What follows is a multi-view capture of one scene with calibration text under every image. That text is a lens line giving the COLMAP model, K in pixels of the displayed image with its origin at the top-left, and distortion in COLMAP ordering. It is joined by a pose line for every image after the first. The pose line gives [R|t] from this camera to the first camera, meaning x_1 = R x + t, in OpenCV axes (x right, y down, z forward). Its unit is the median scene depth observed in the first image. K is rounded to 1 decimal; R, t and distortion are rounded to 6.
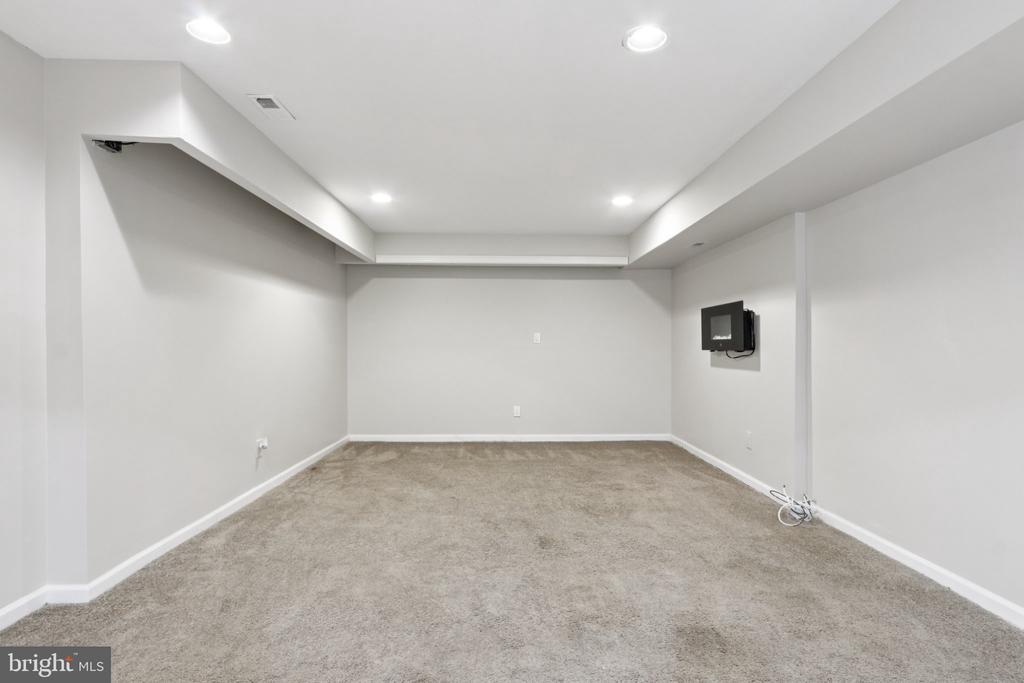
lens RADIAL K [[513.1, 0, 511.4], [0, 513.1, 343.9], [0, 0, 1]] dist [0.000196, 0.000003]
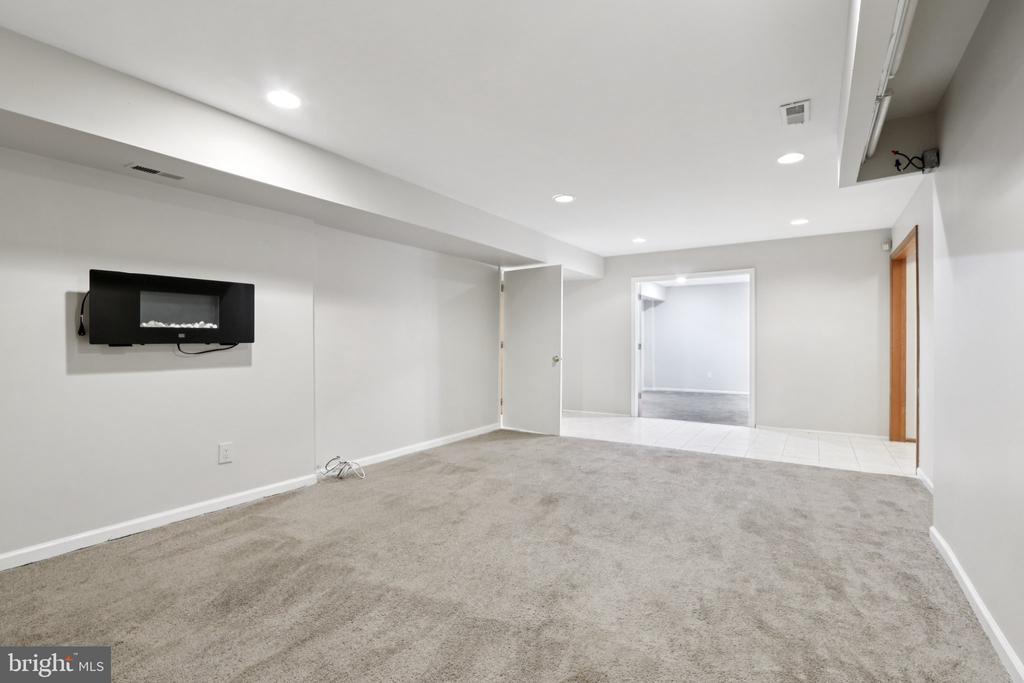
lens RADIAL K [[471.6, 0, 512.2], [0, 471.6, 339.9], [0, 0, 1]] dist [0.000514, 0.000058]
pose [[-0.824075, 0.001179, 0.566479, -0.347572], [-0.001848, 0.999987, -0.004770, 0.011854], [-0.566477, -0.004978, -0.824062, 1.406770]]
